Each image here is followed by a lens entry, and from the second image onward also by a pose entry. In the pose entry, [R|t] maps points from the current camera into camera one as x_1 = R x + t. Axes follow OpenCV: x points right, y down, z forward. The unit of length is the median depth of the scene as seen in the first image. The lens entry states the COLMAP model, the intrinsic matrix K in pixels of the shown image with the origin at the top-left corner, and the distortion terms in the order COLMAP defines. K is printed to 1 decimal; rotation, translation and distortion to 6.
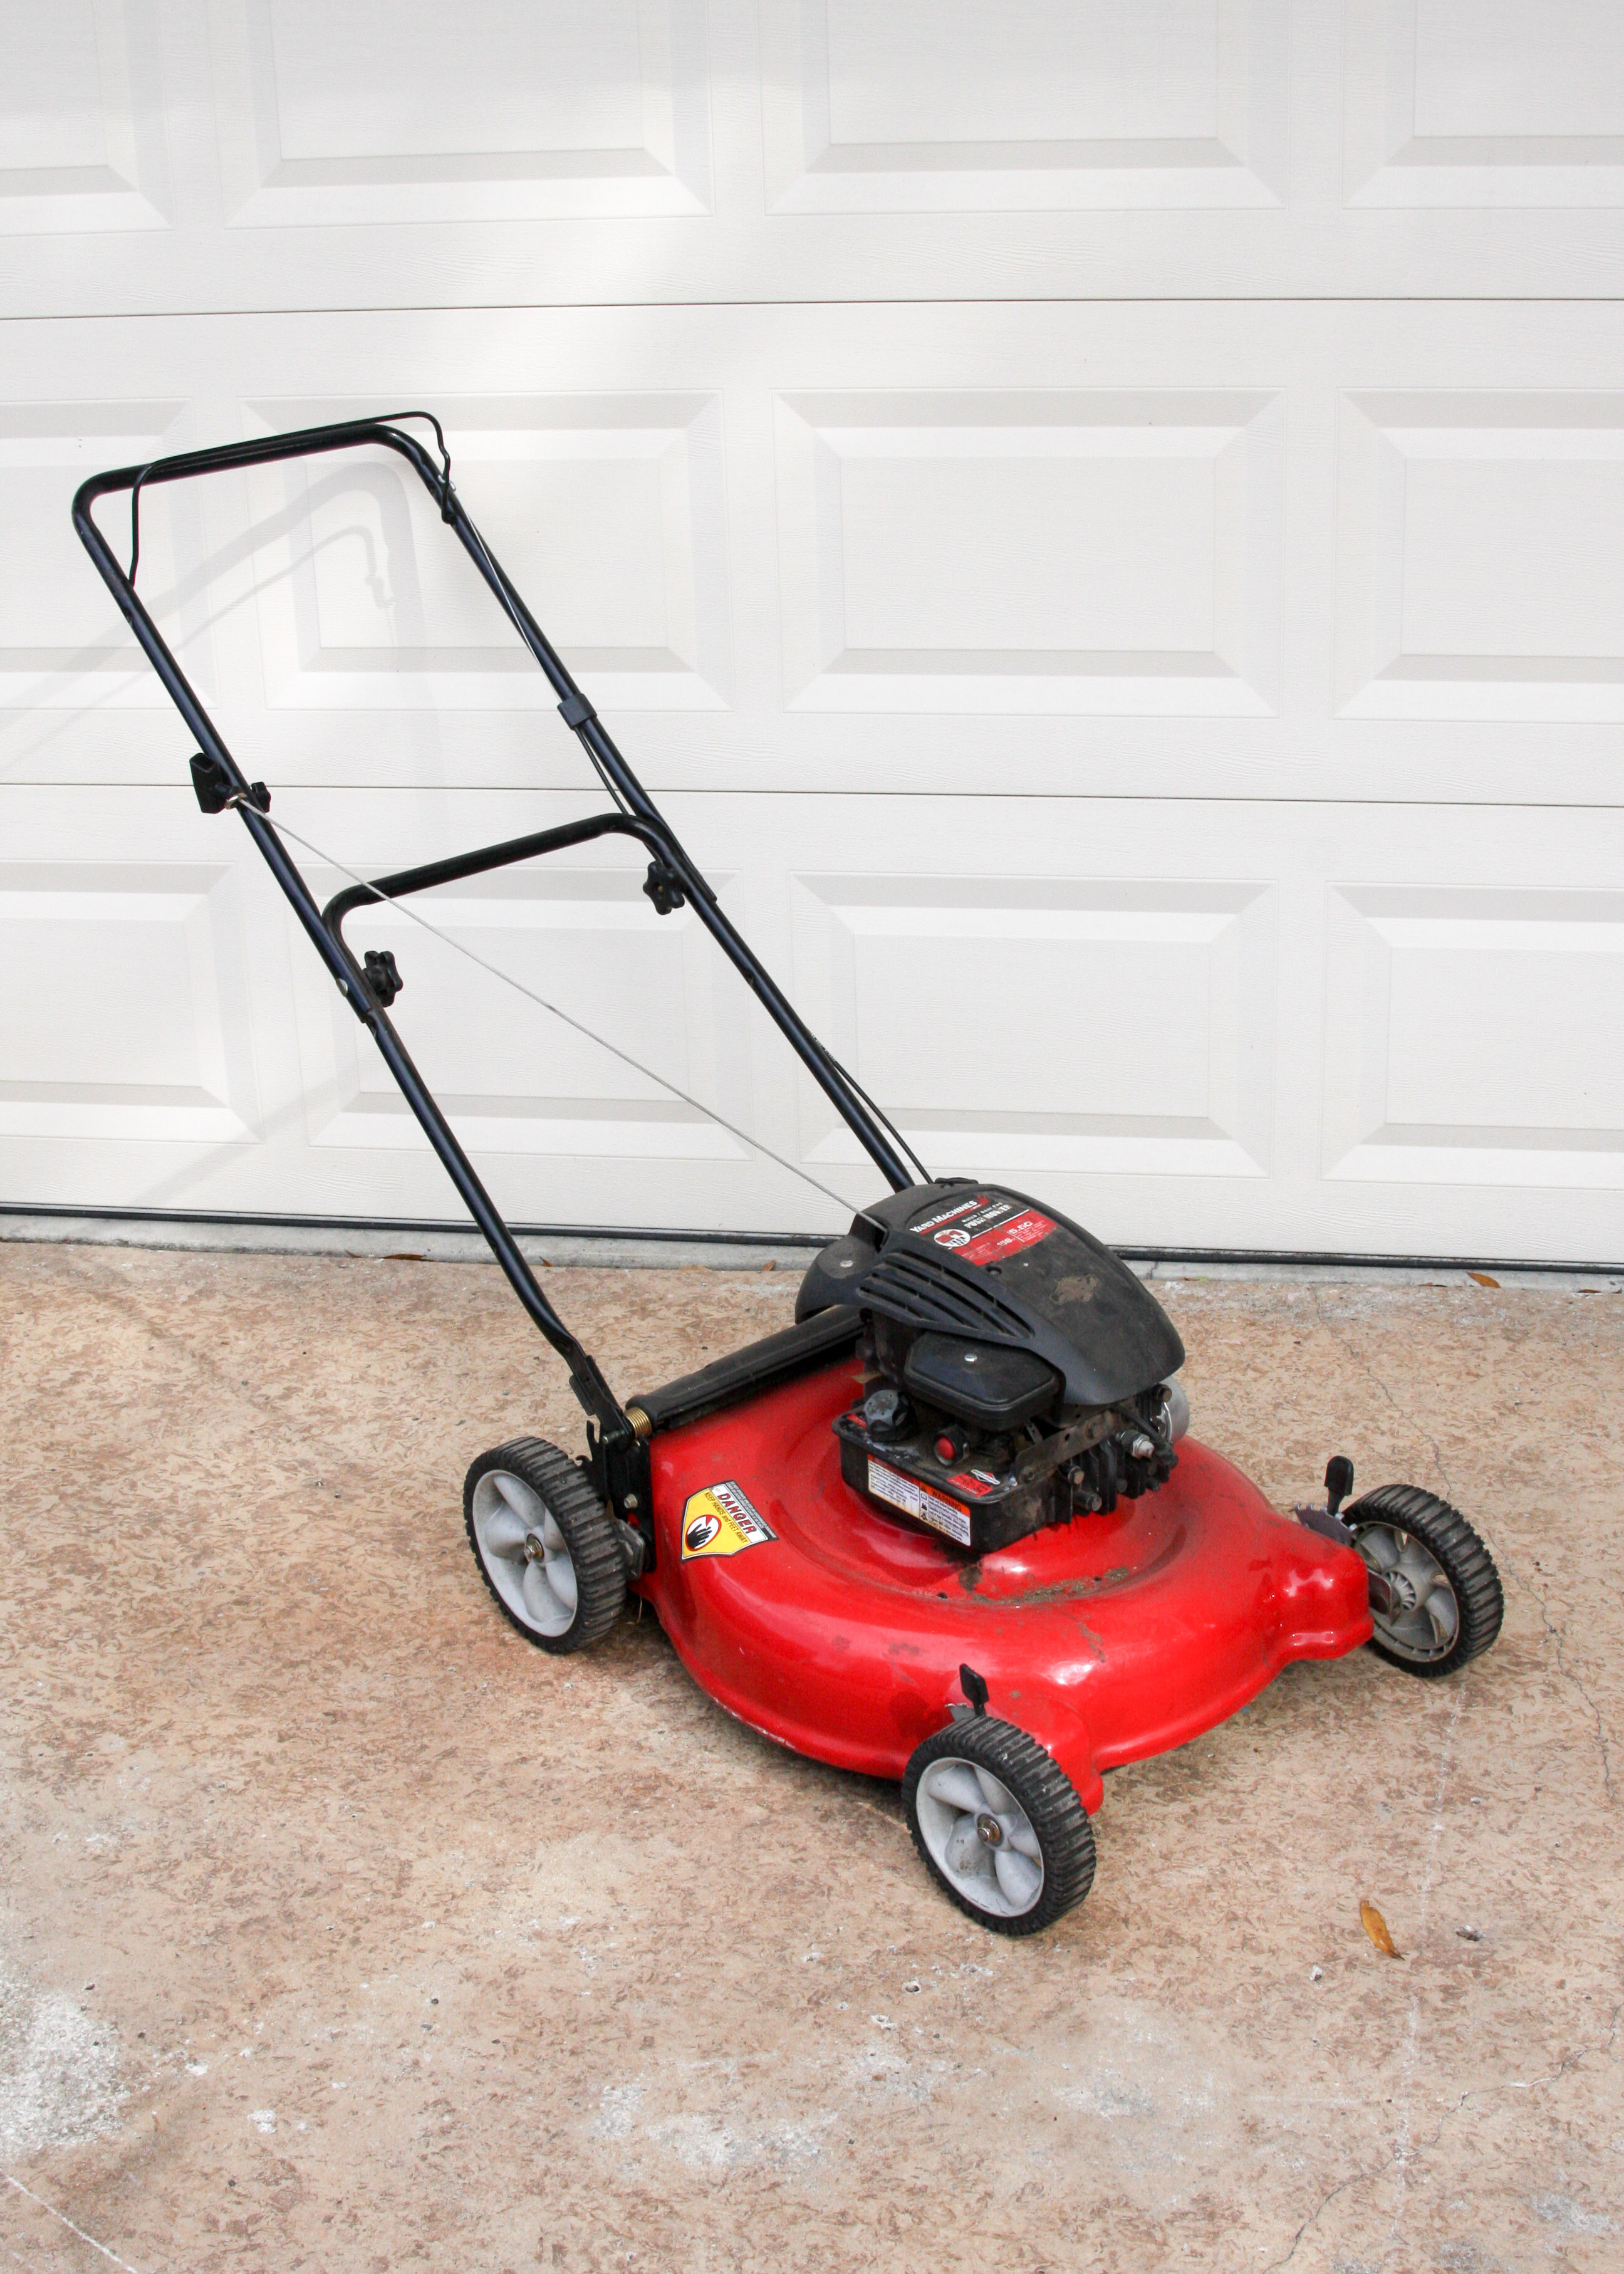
lens RADIAL K [[3156.2, 0, 812.0], [0, 3156.2, 1137.0], [0, 0, 1]] dist [-0.141181, 0.015218]
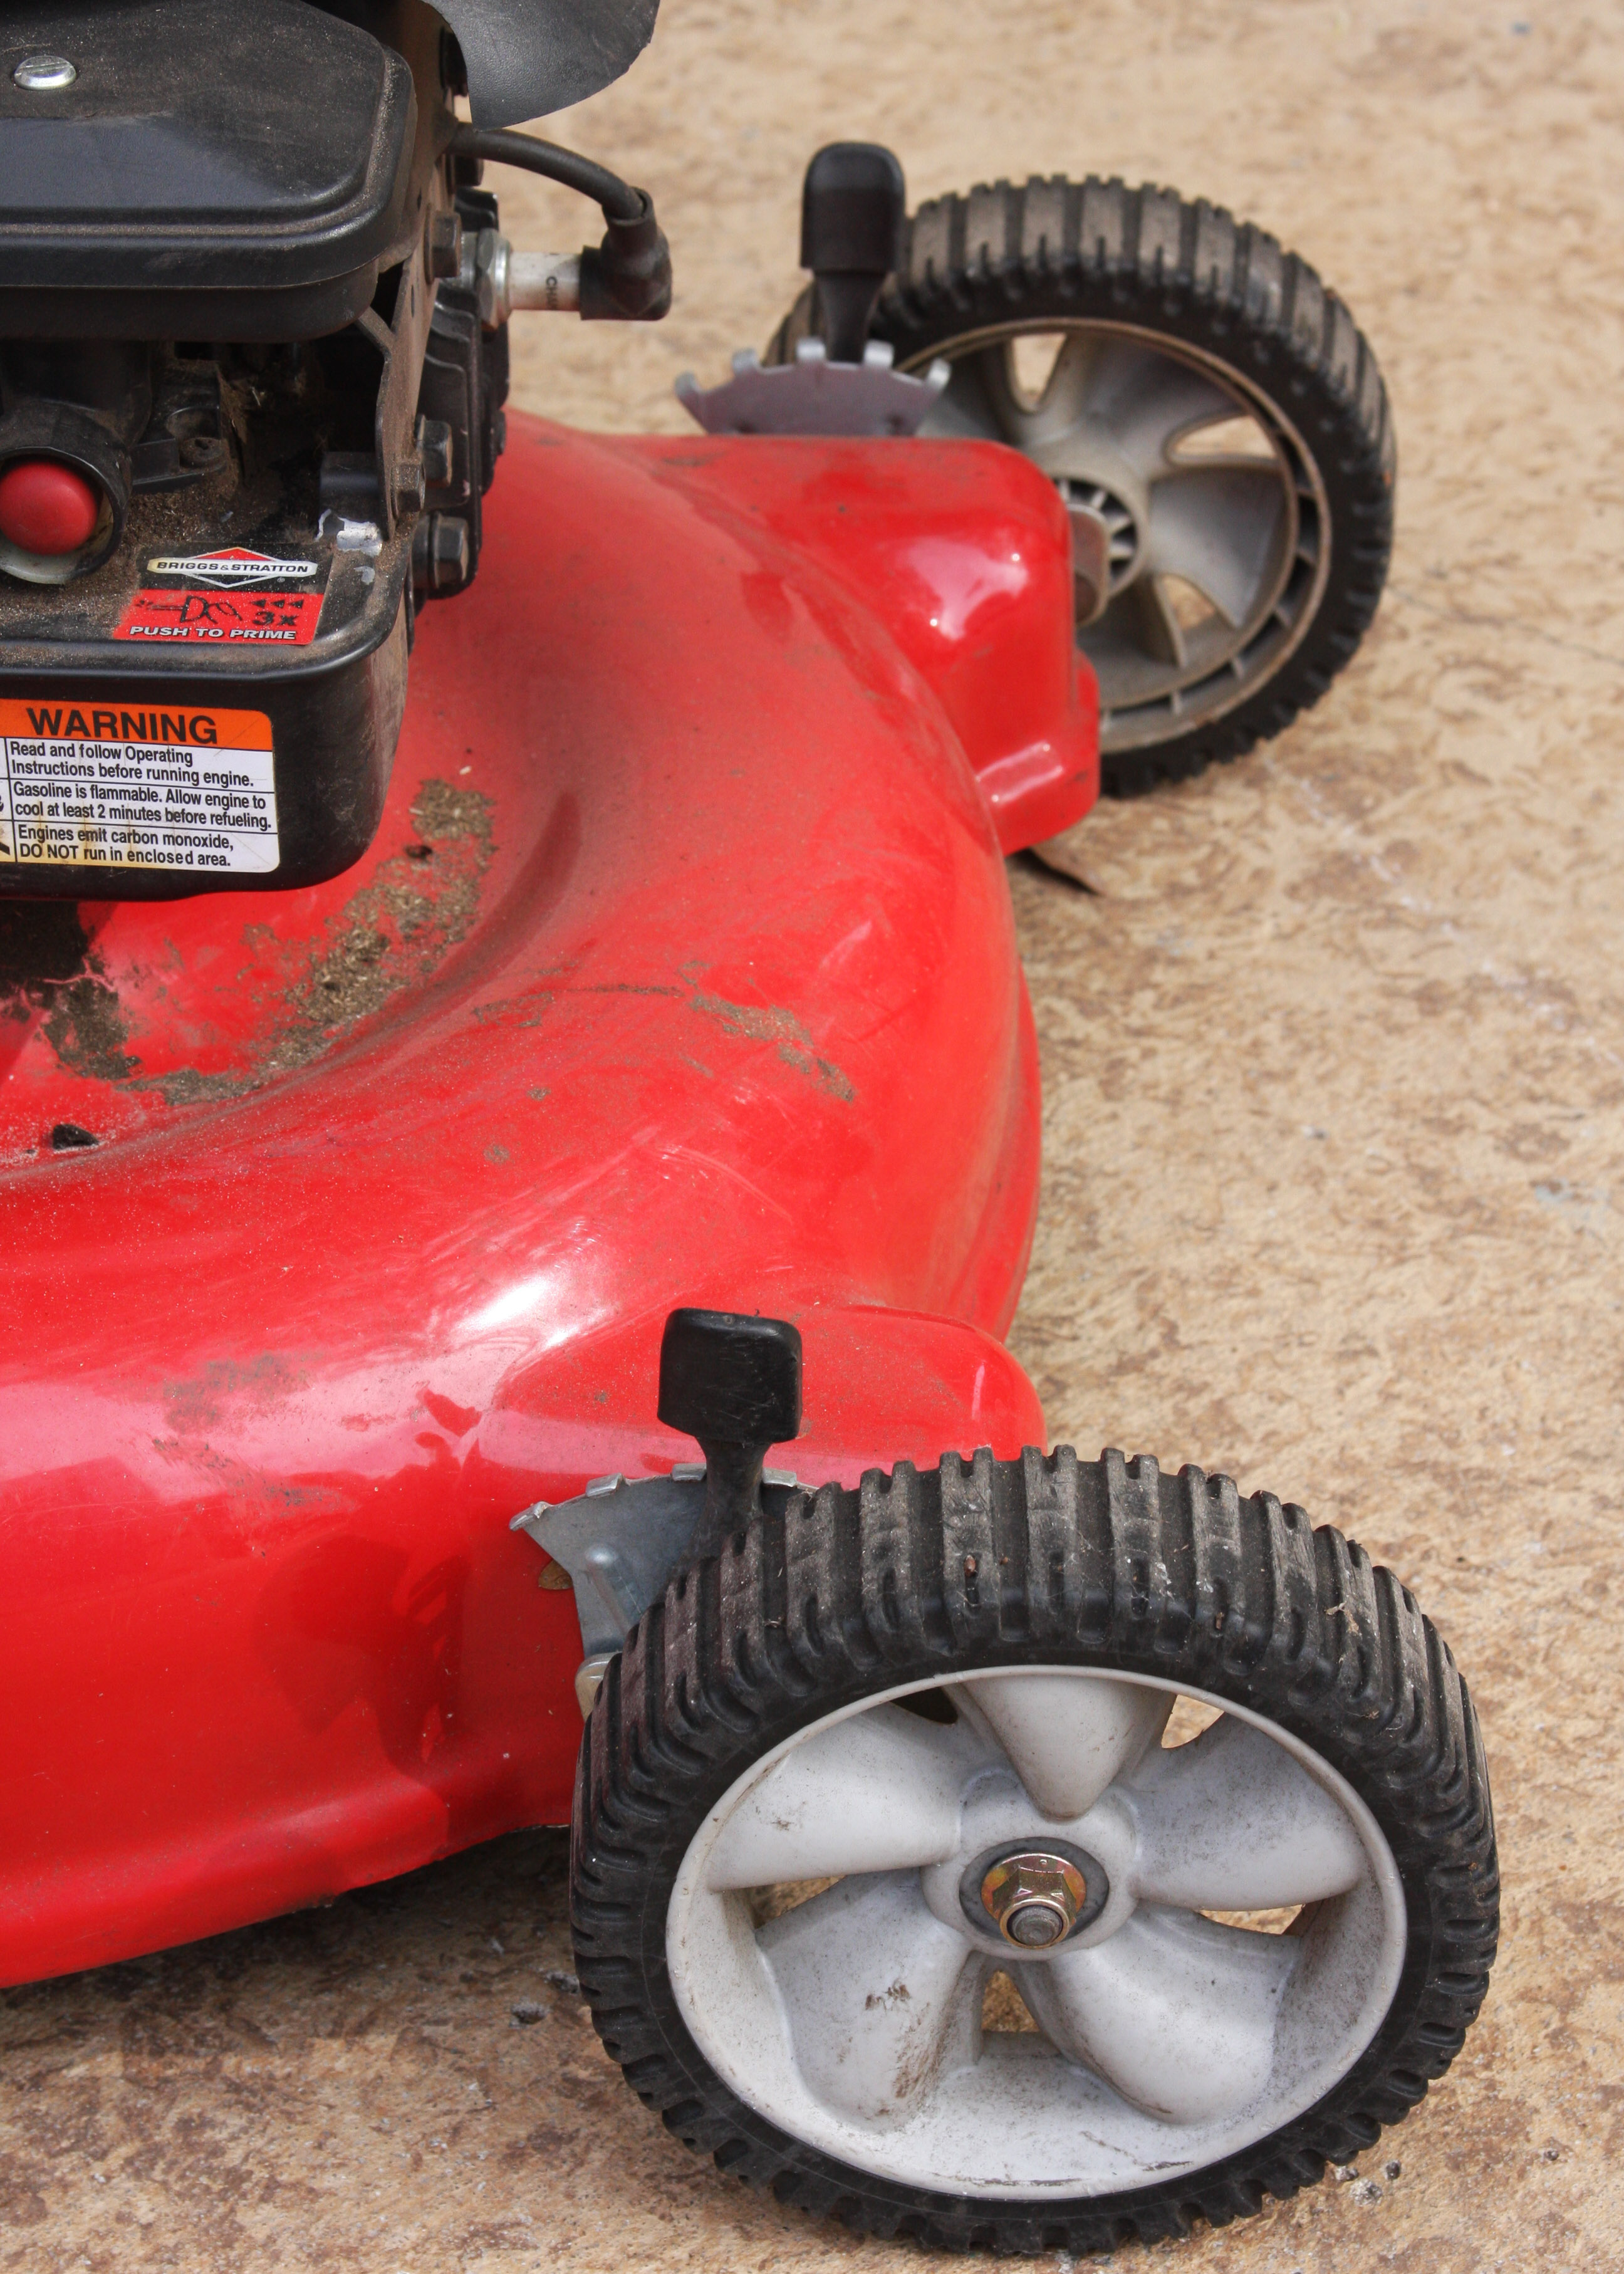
lens RADIAL K [[5586.6, 0, 812.0], [0, 5586.6, 1137.0], [0, 0, 1]] dist [0.090065, 0.160501]
pose [[0.695383, -0.399799, 0.597162, -0.169546], [0.267735, 0.915269, 0.300999, 0.032026], [-0.666903, -0.049428, 0.743503, 0.632151]]
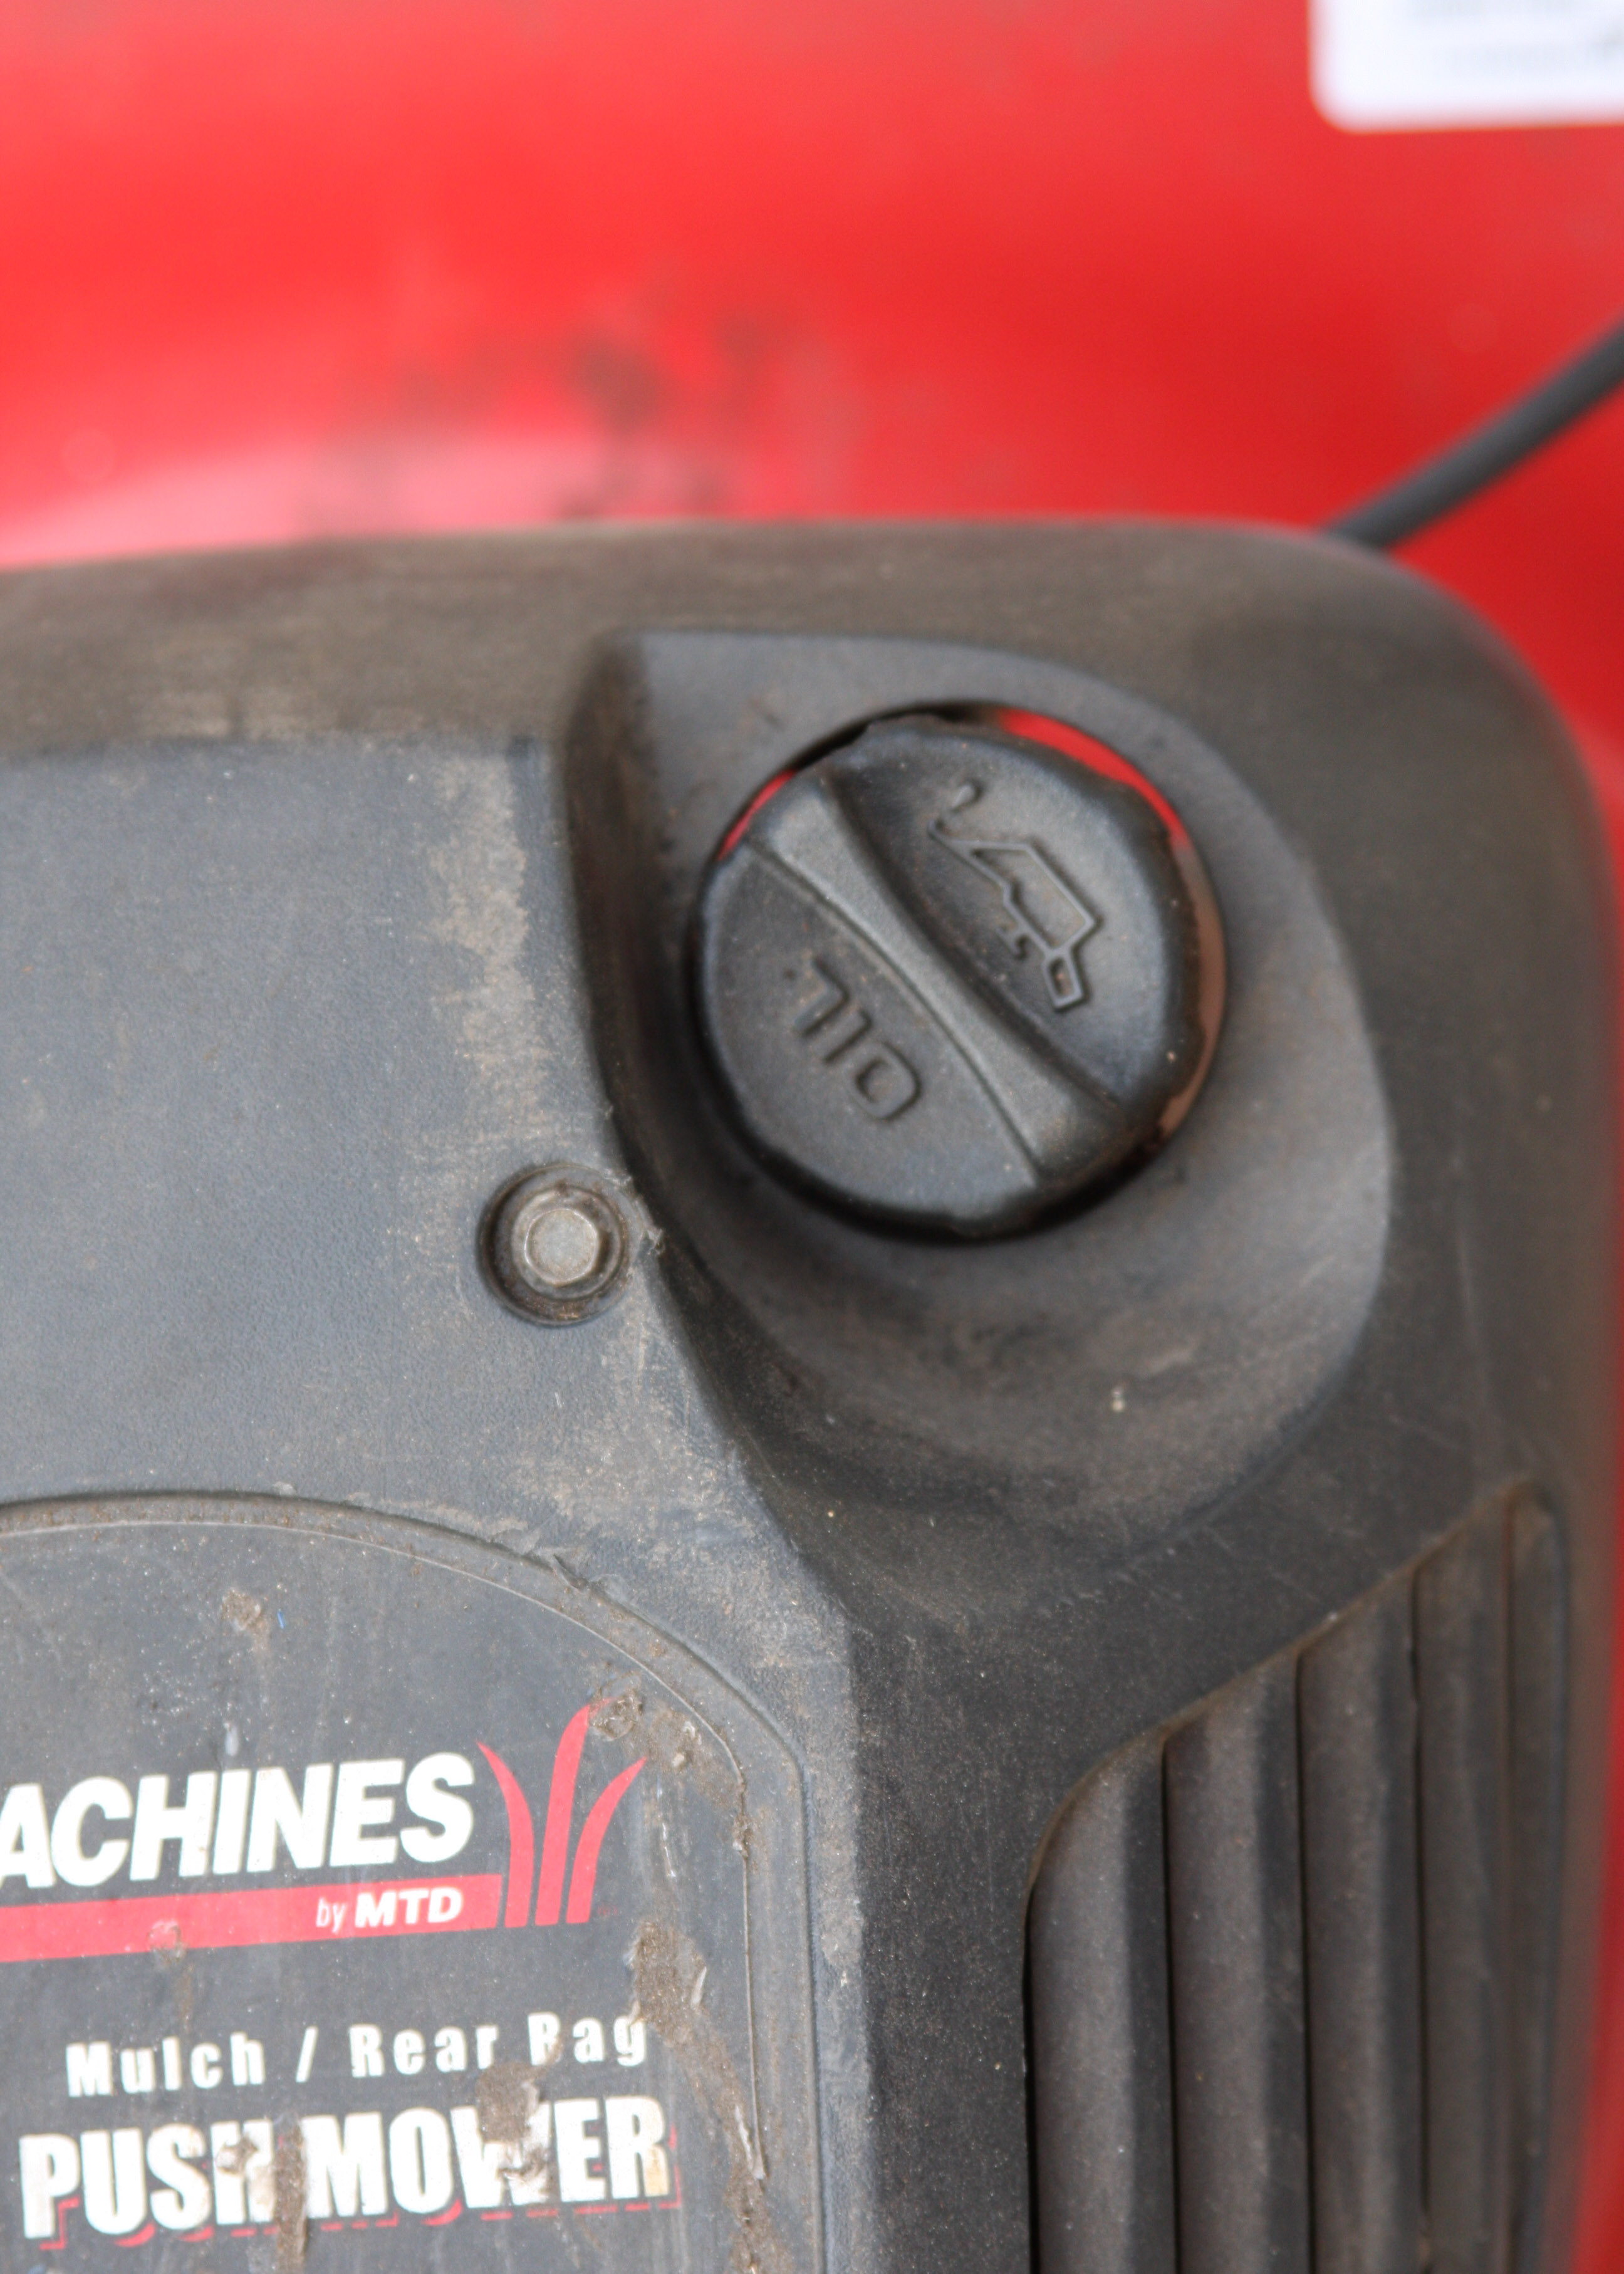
lens RADIAL K [[9908.4, 0, 812.0], [0, 9908.4, 1137.0], [0, 0, 1]] dist [0.539492, -3.324832]
pose [[0.783205, 0.620914, -0.032491, 0.056832], [-0.203493, 0.305359, 0.930240, -0.257671], [0.587521, -0.721957, 0.365510, 0.914764]]
